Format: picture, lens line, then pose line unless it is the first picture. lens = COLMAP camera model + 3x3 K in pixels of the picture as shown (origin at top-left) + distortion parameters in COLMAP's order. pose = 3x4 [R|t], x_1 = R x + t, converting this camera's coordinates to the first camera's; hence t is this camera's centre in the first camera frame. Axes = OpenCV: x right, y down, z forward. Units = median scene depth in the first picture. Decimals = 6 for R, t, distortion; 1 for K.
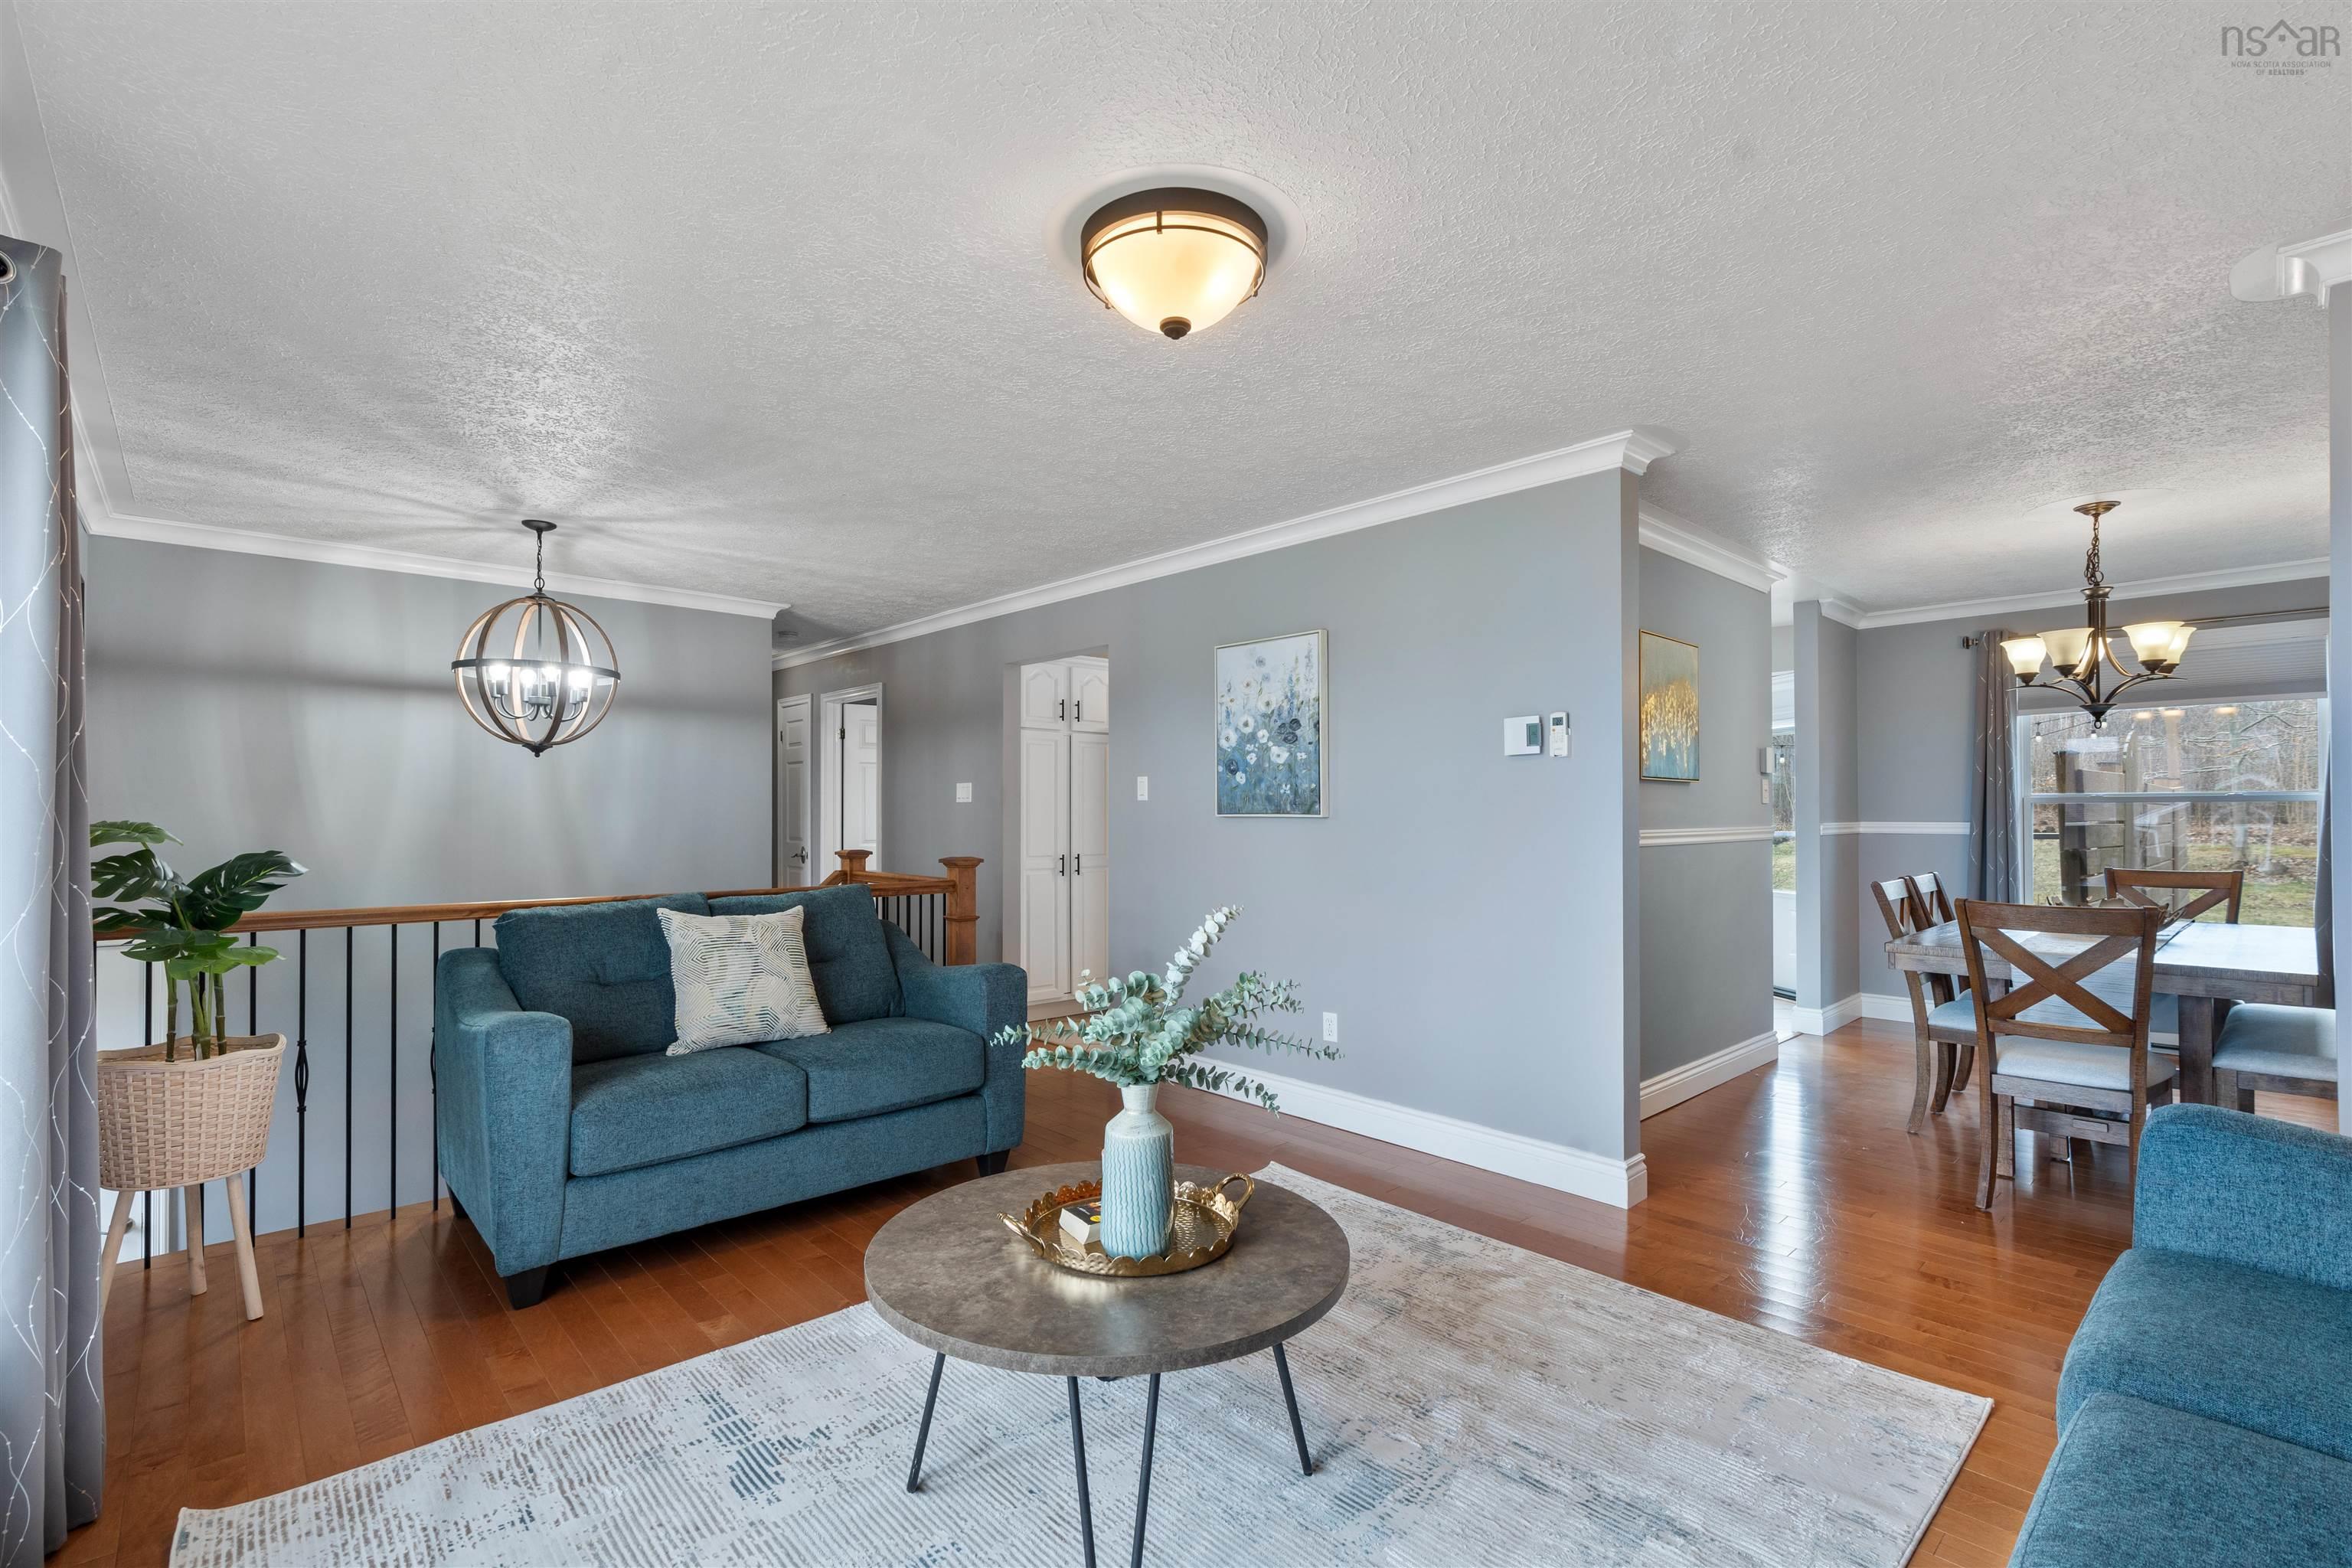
lens RADIAL K [[1062.5, 0, 1163.2], [0, 1062.5, 809.6], [0, 0, 1]] dist [-0.014951, 0.004789]
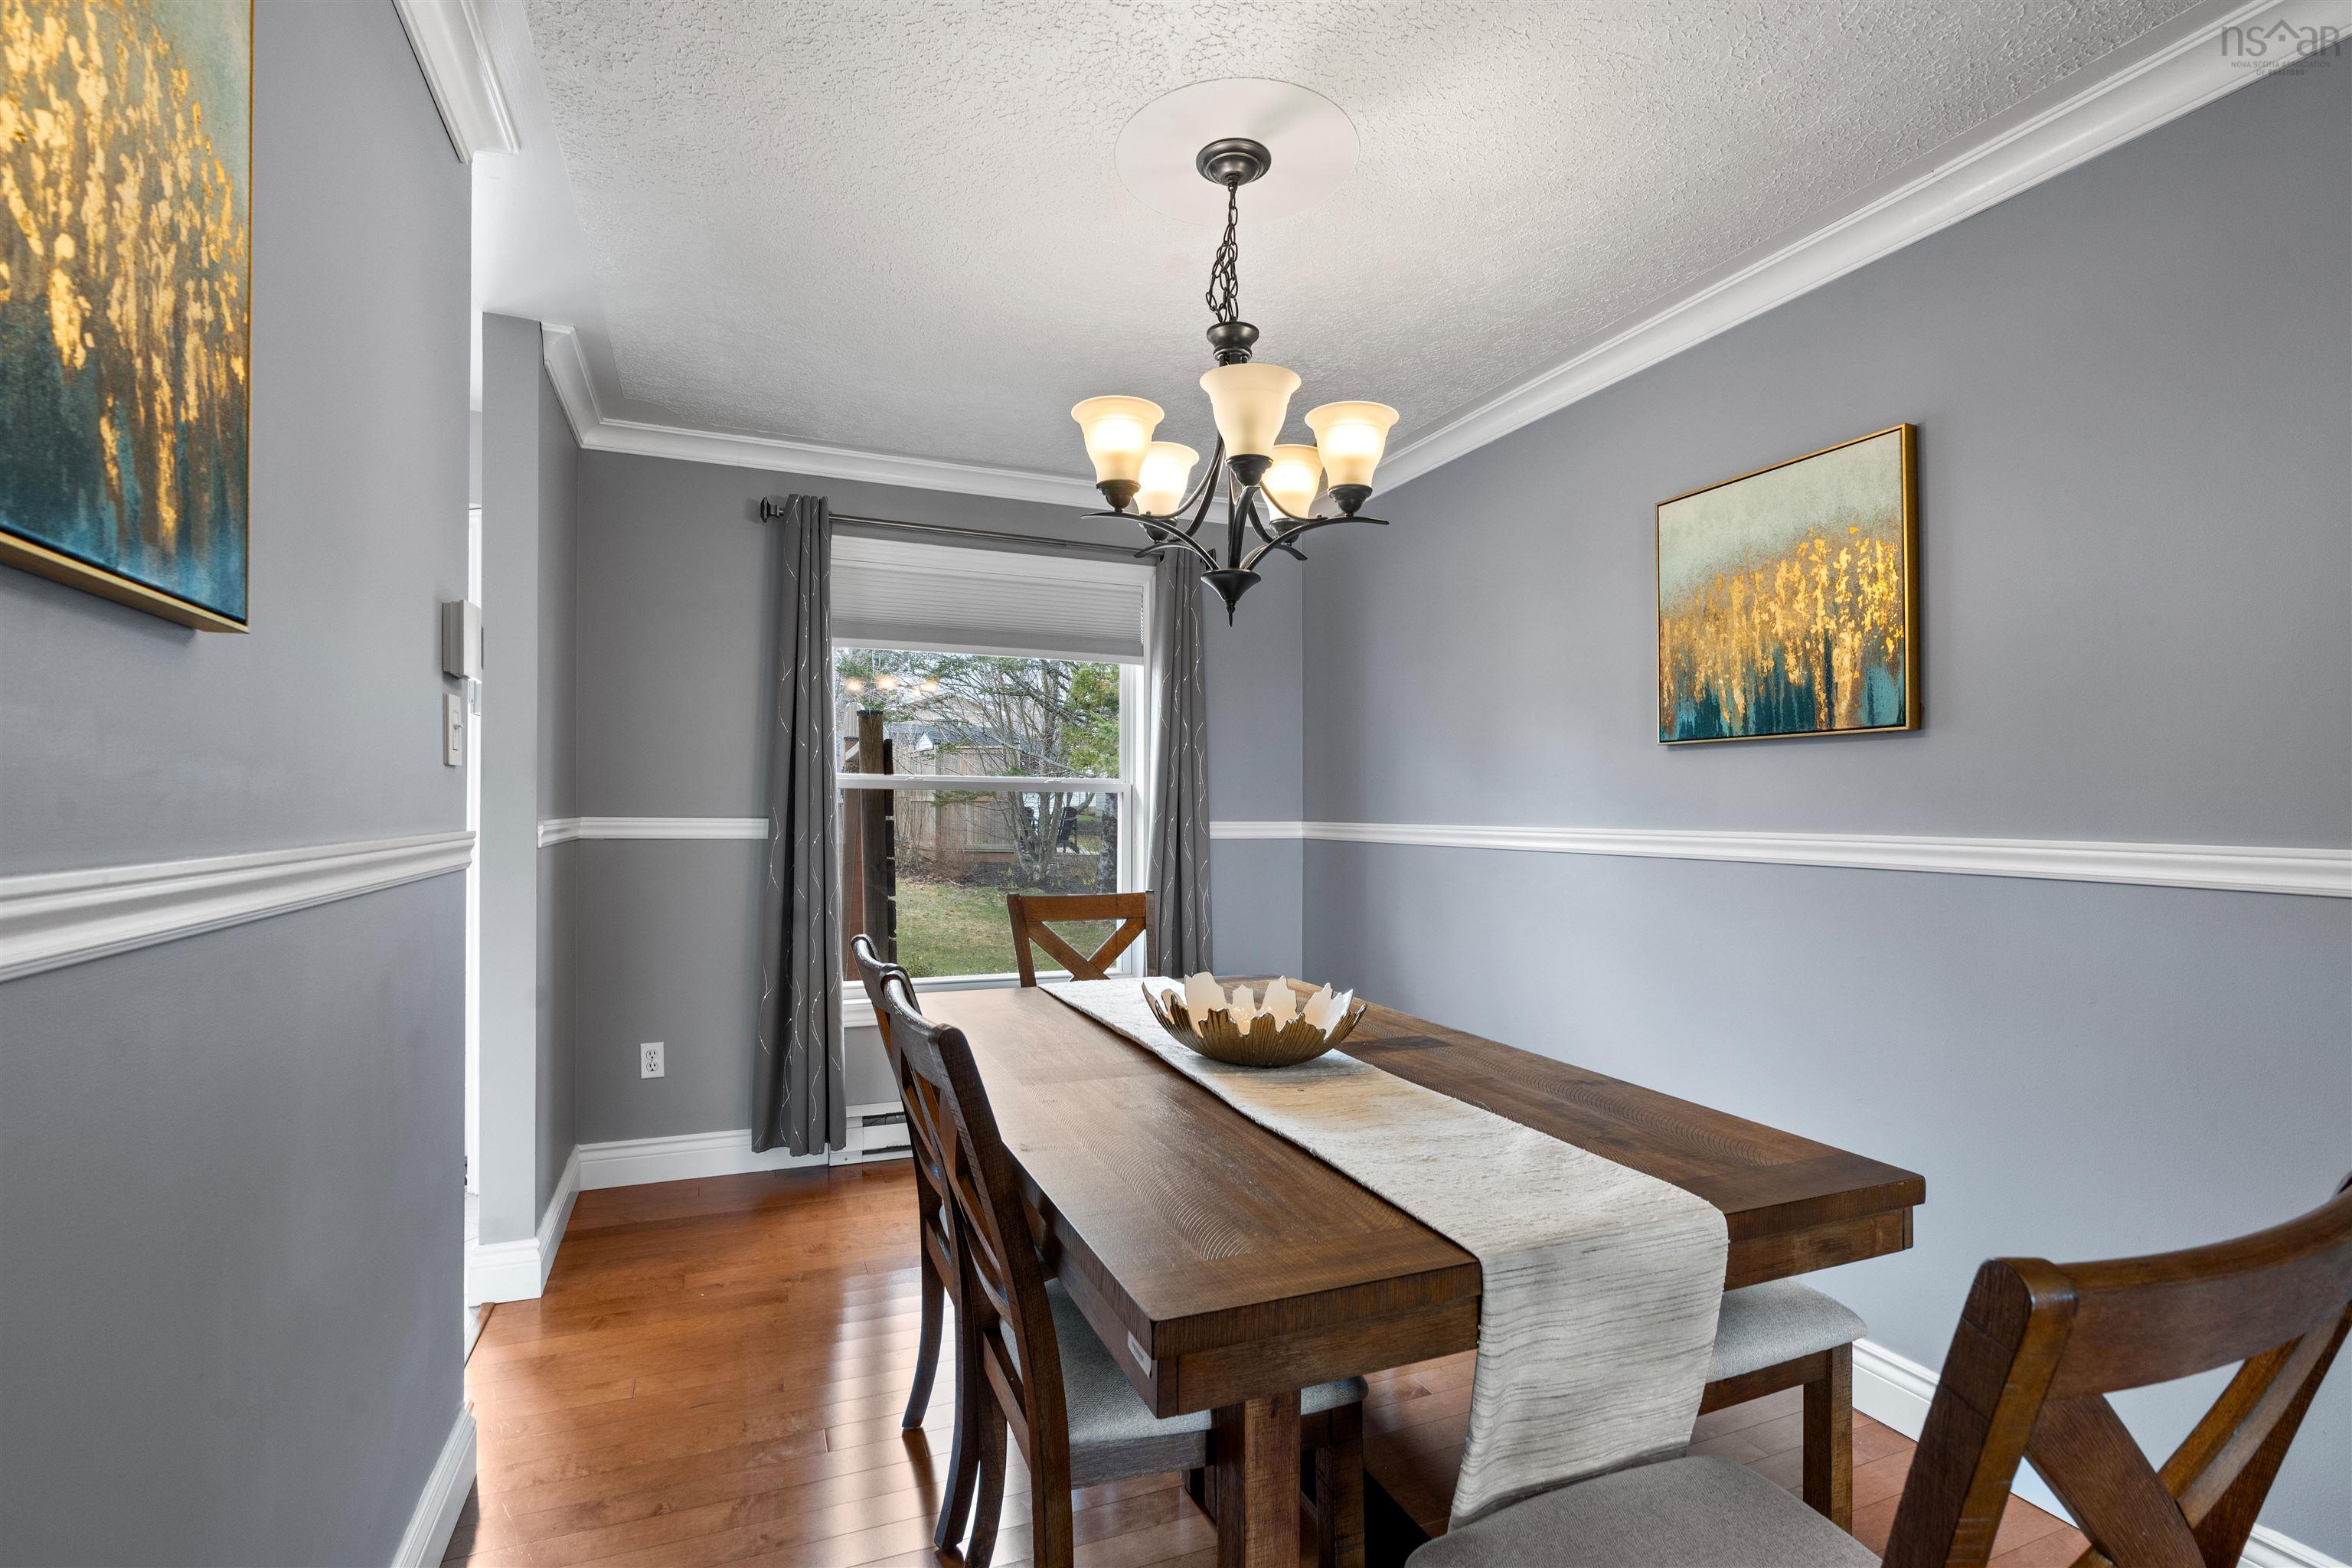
lens RADIAL K [[1062.5, 0, 1134.2], [0, 1062.5, 808.4], [0, 0, 1]] dist [-0.014951, 0.004789]
pose [[0.366442, 0.009222, 0.930395, 0.476635], [-0.016678, 0.999855, -0.003342, 0.008832], [-0.930291, -0.014292, 0.366543, 0.963499]]
